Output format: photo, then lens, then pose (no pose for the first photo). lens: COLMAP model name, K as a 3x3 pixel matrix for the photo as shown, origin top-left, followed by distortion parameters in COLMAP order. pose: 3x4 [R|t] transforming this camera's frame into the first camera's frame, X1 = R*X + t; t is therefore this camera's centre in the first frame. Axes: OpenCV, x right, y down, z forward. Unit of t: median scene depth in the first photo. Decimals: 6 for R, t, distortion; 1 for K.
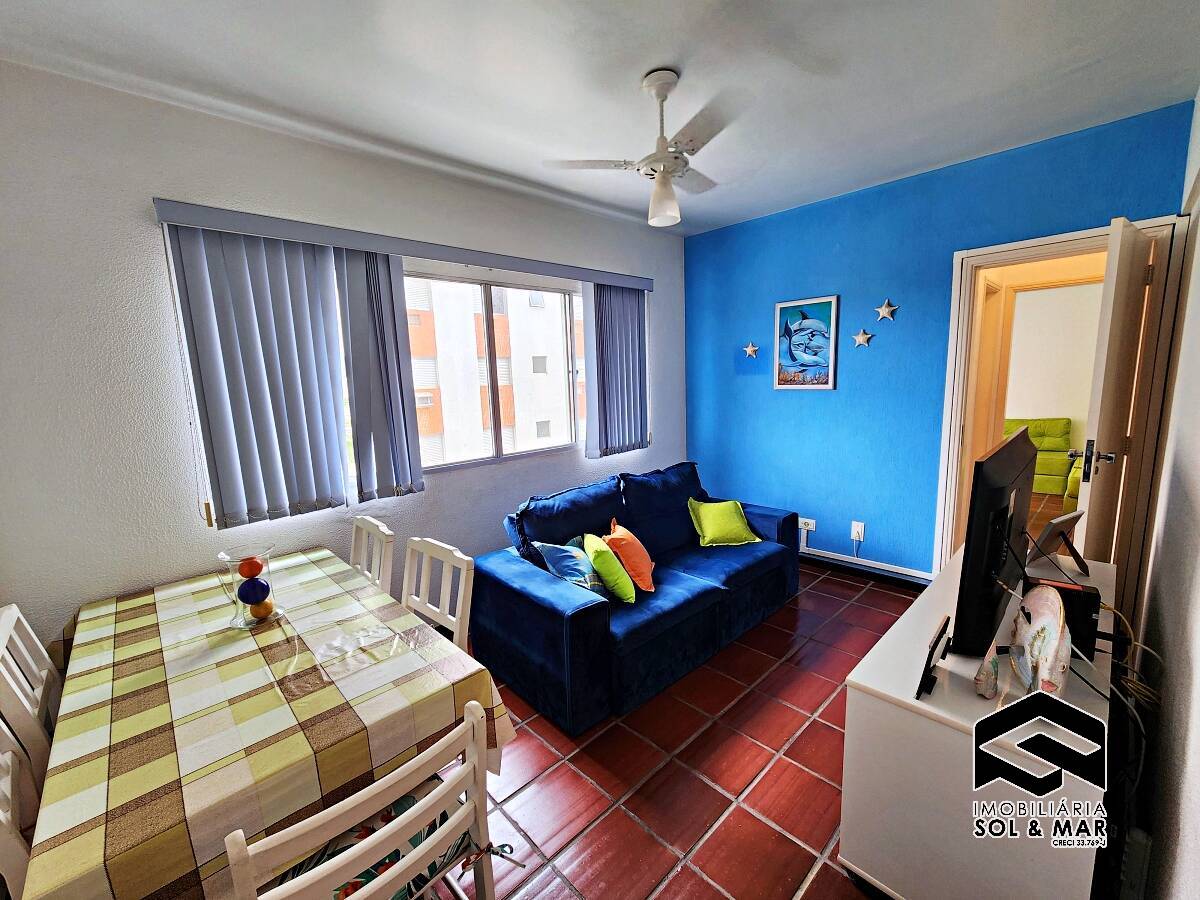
lens RADIAL K [[493.6, 0, 593.8], [0, 493.6, 451.3], [0, 0, 1]] dist [-0.003470, 0.001647]
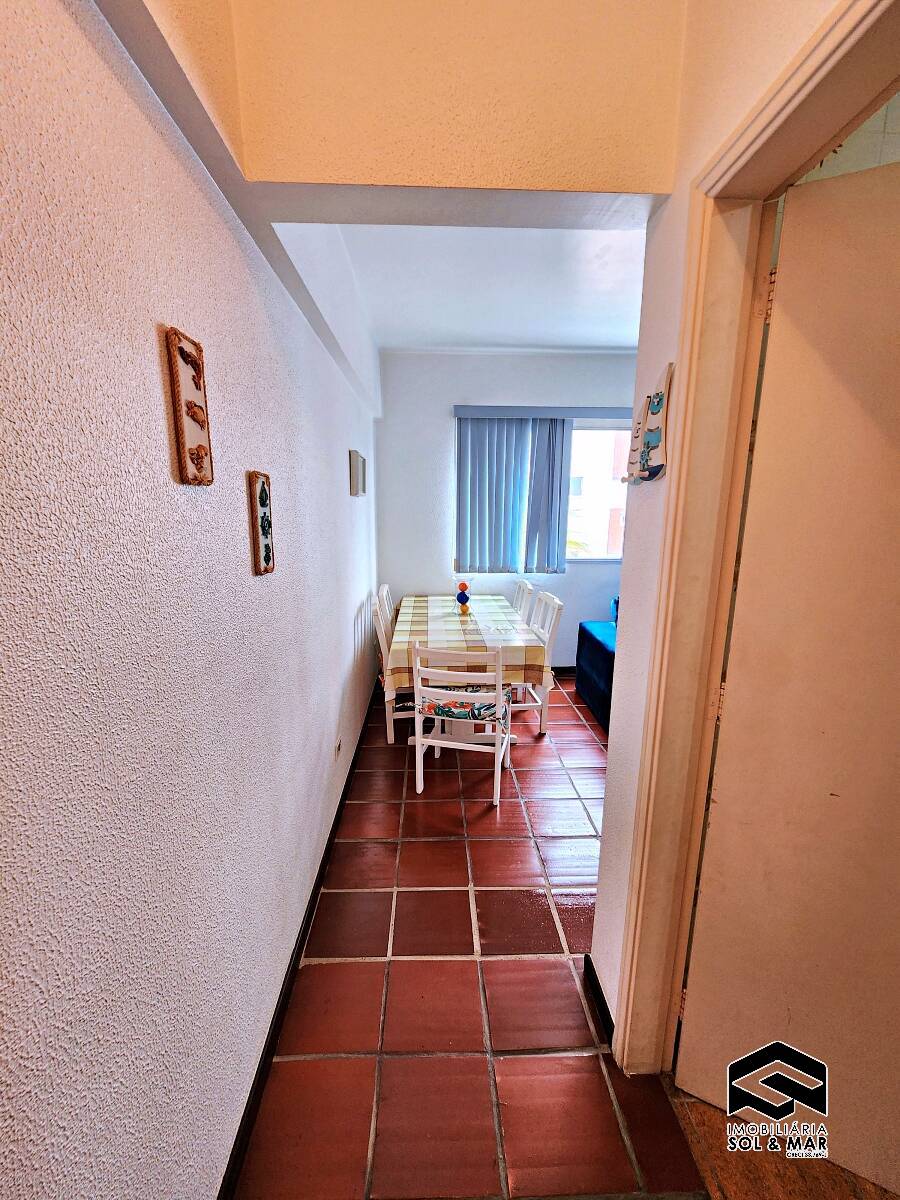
lens RADIAL K [[493.6, 0, 448.5], [0, 493.6, 601.8], [0, 0, 1]] dist [-0.003470, 0.001647]
pose [[0.750687, 0.176399, -0.636673, 0.358111], [-0.135294, 0.984318, 0.113197, 0.039805], [0.646656, 0.001162, 0.762781, -0.381201]]
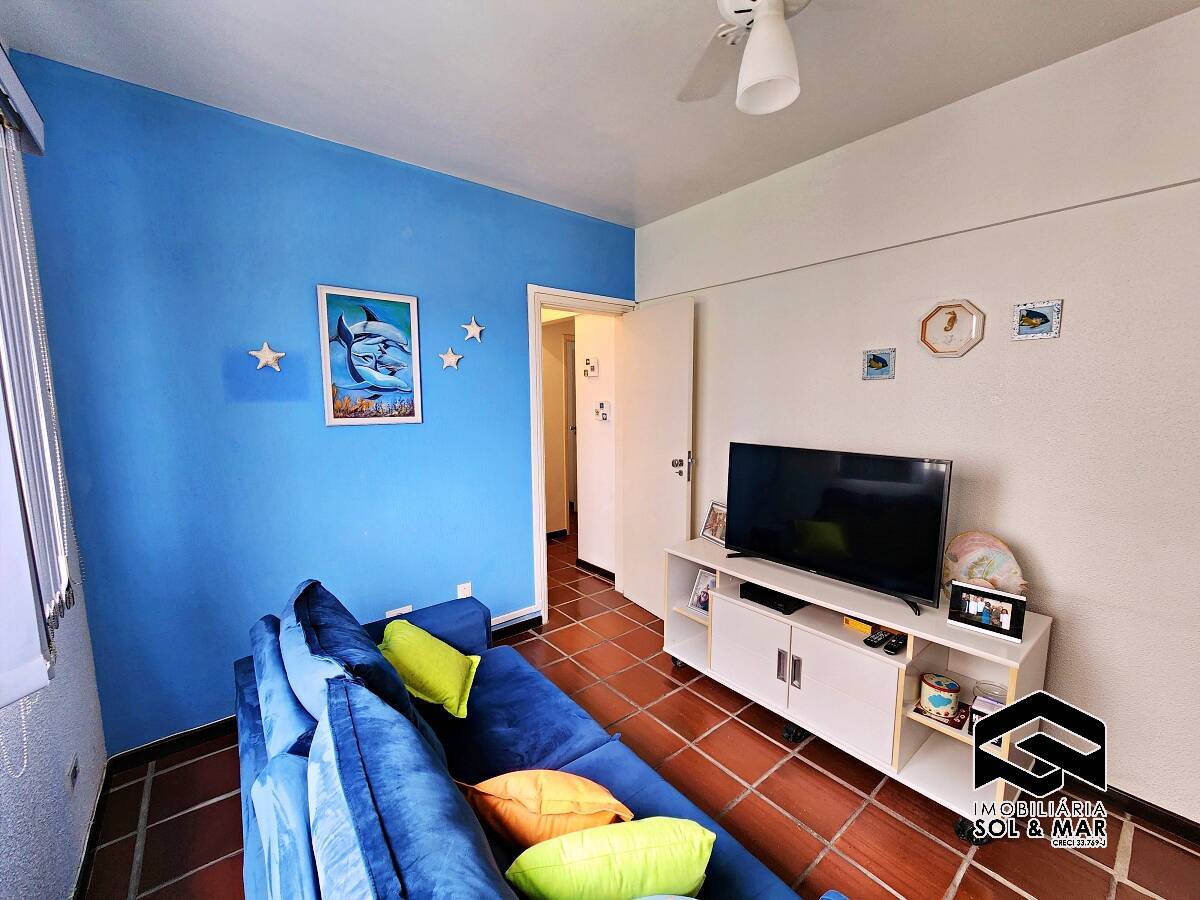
lens RADIAL K [[493.6, 0, 601.5], [0, 493.6, 454.5], [0, 0, 1]] dist [-0.003470, 0.001647]
pose [[0.071830, -0.079341, 0.994256, -0.267530], [0.151003, 0.986206, 0.067789, -0.097763], [-0.985920, 0.145266, 0.082820, 0.756760]]
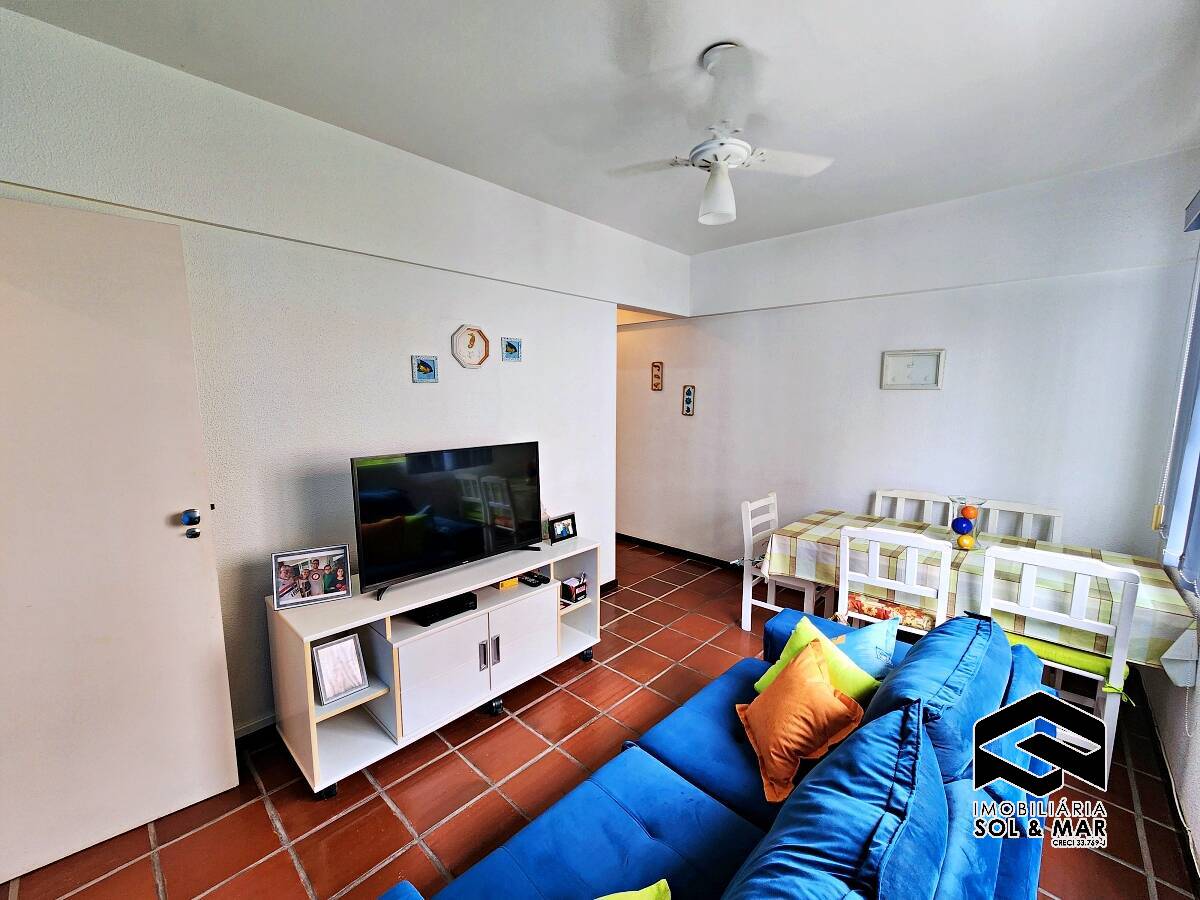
lens RADIAL K [[493.6, 0, 602.8], [0, 493.6, 458.3], [0, 0, 1]] dist [-0.003470, 0.001647]
pose [[-0.996259, 0.049456, -0.070868, 0.274686], [0.027788, 0.959833, 0.279192, -0.195755], [0.081829, 0.276179, -0.957617, 1.232600]]
